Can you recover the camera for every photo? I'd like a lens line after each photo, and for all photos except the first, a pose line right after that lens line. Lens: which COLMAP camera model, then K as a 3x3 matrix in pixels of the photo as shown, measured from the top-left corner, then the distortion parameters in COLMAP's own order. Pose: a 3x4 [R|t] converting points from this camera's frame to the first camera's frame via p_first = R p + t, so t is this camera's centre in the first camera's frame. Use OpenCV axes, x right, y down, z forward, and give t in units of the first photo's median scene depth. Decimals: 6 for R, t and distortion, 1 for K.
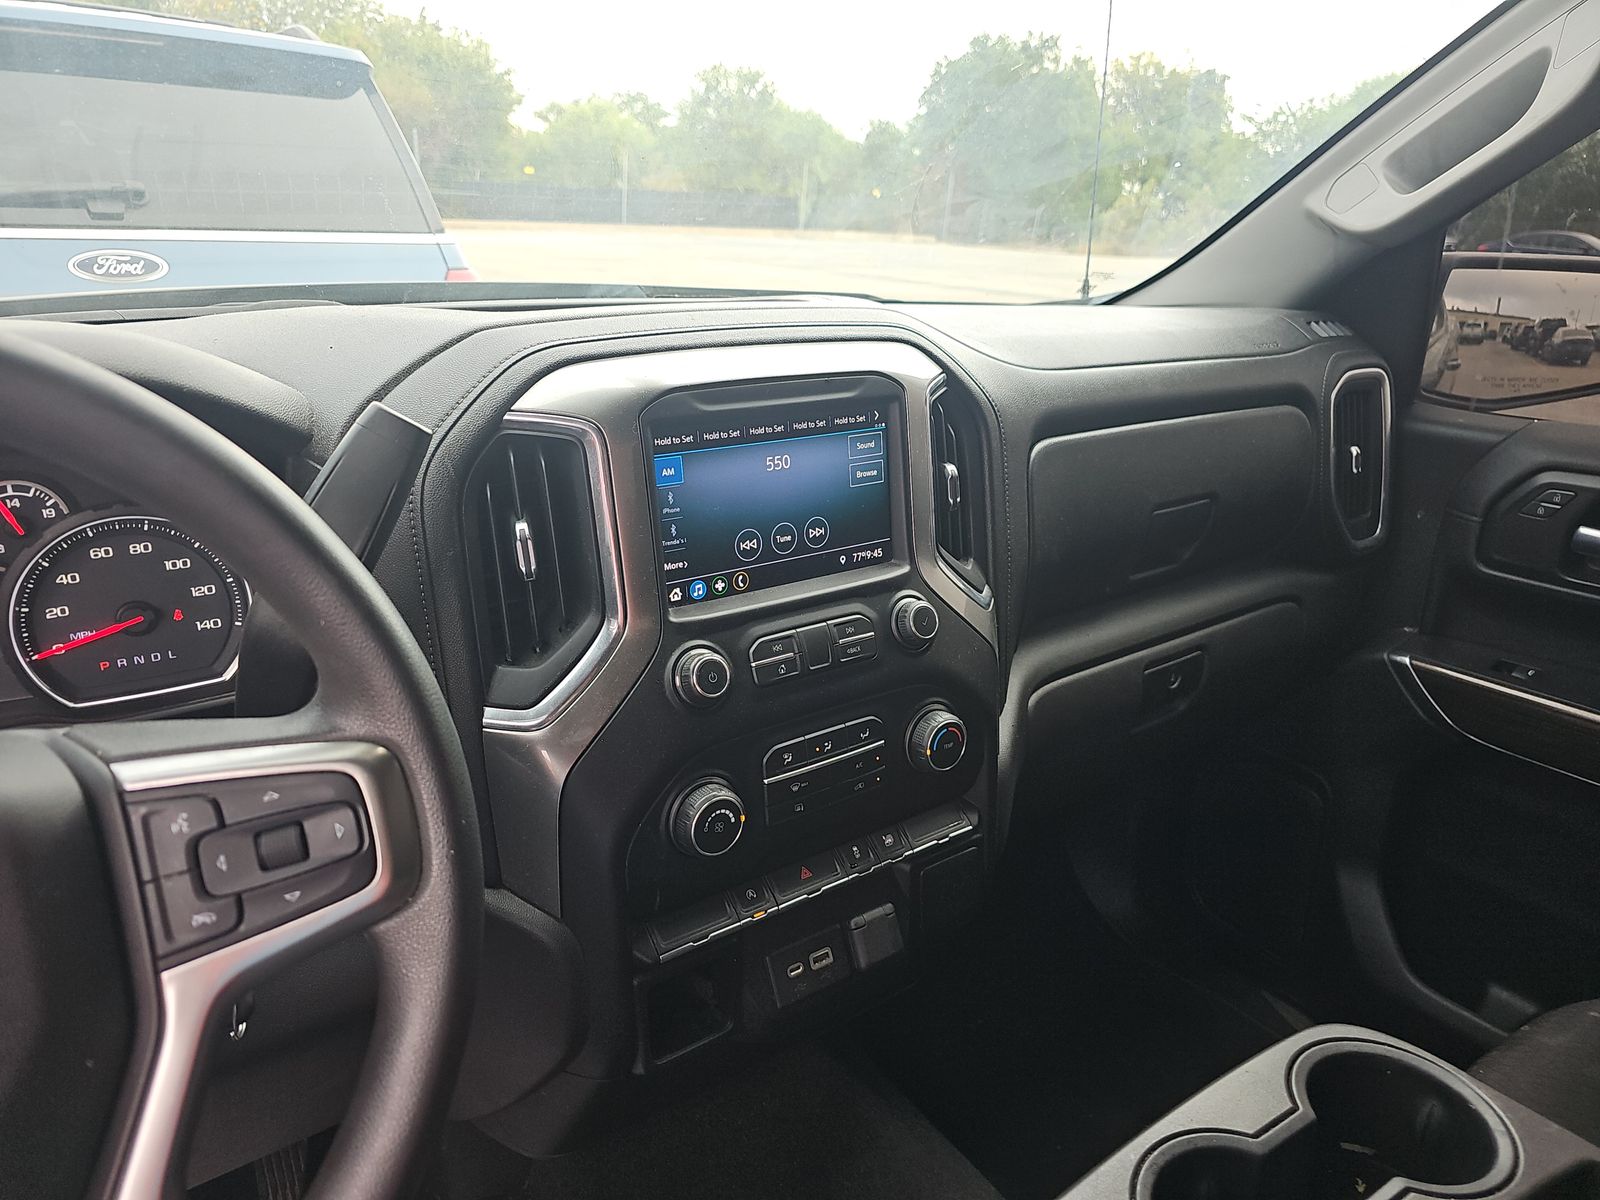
lens RADIAL K [[1079.3, 0, 783.7], [0, 1079.3, 597.7], [0, 0, 1]] dist [0.033635, -0.029294]
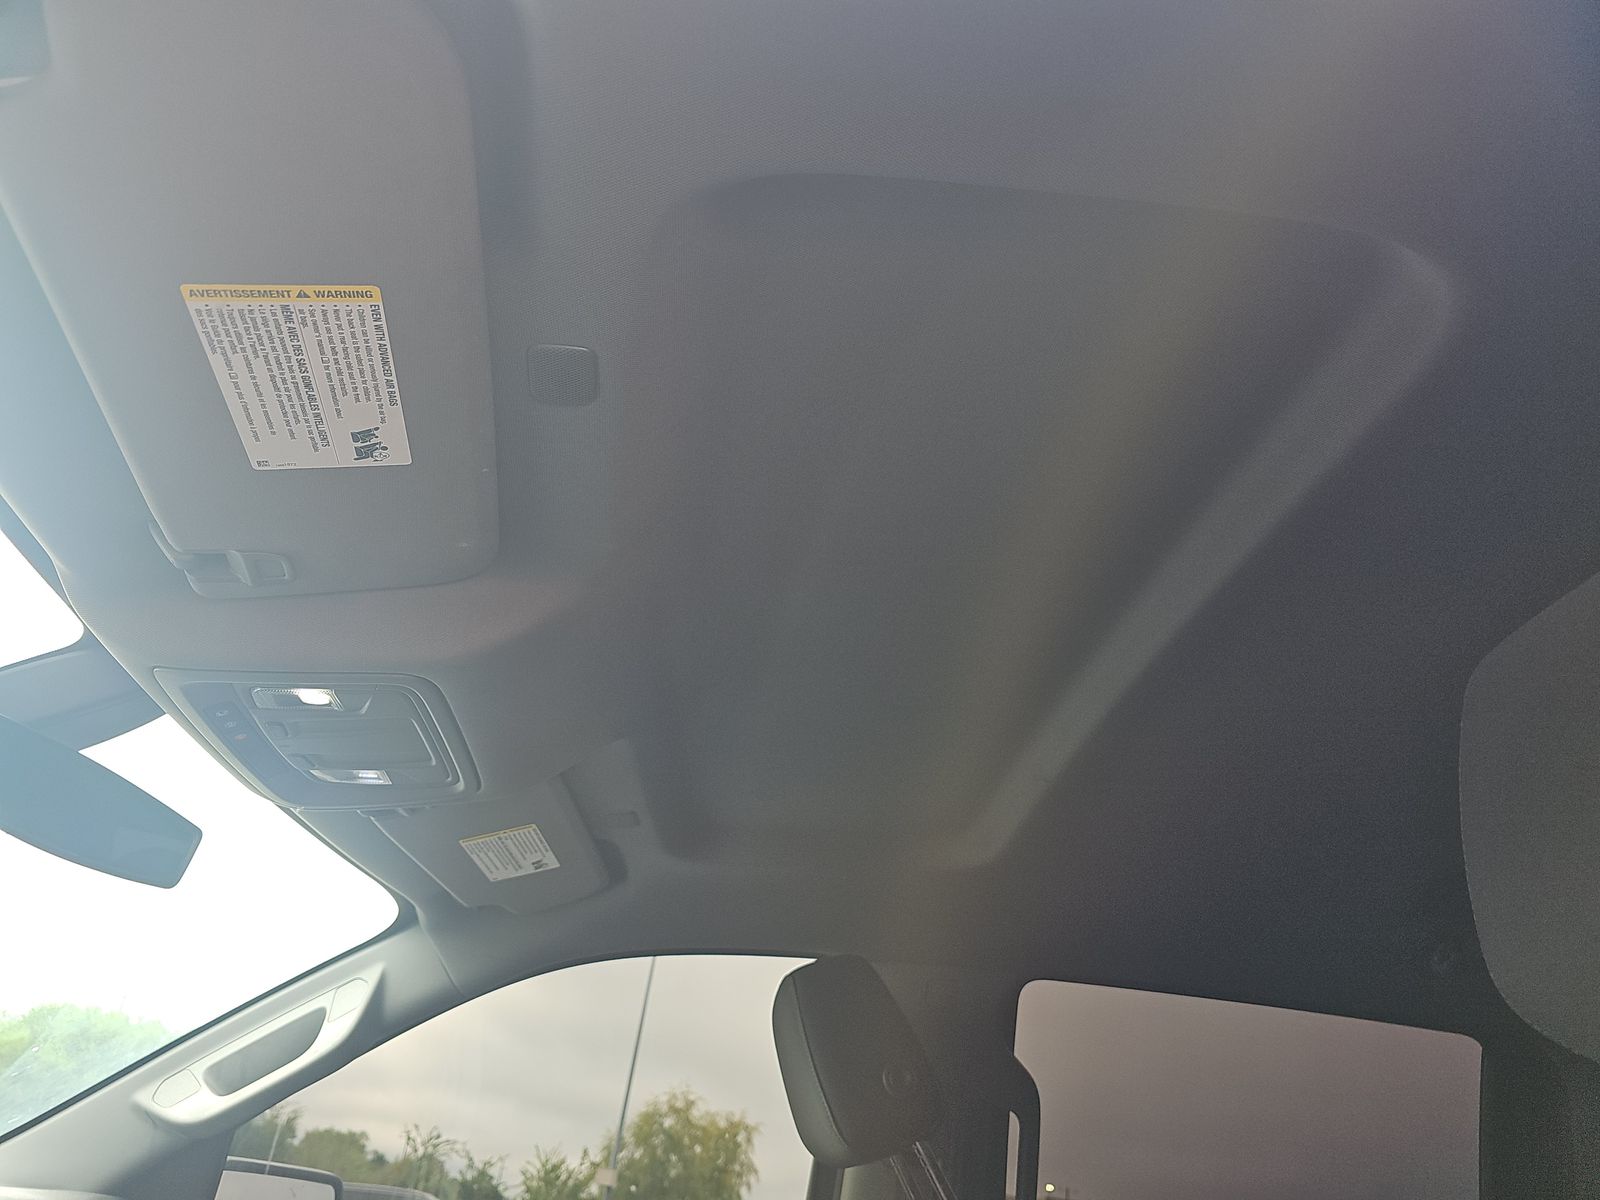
lens RADIAL K [[1079.3, 0, 806.8], [0, 1079.3, 608.1], [0, 0, 1]] dist [0.033635, -0.029294]
pose [[0.498382, 0.458652, 0.735700, -0.564136], [0.215793, 0.756264, -0.617655, 0.270809], [-0.839672, 0.466587, 0.277934, -0.451755]]
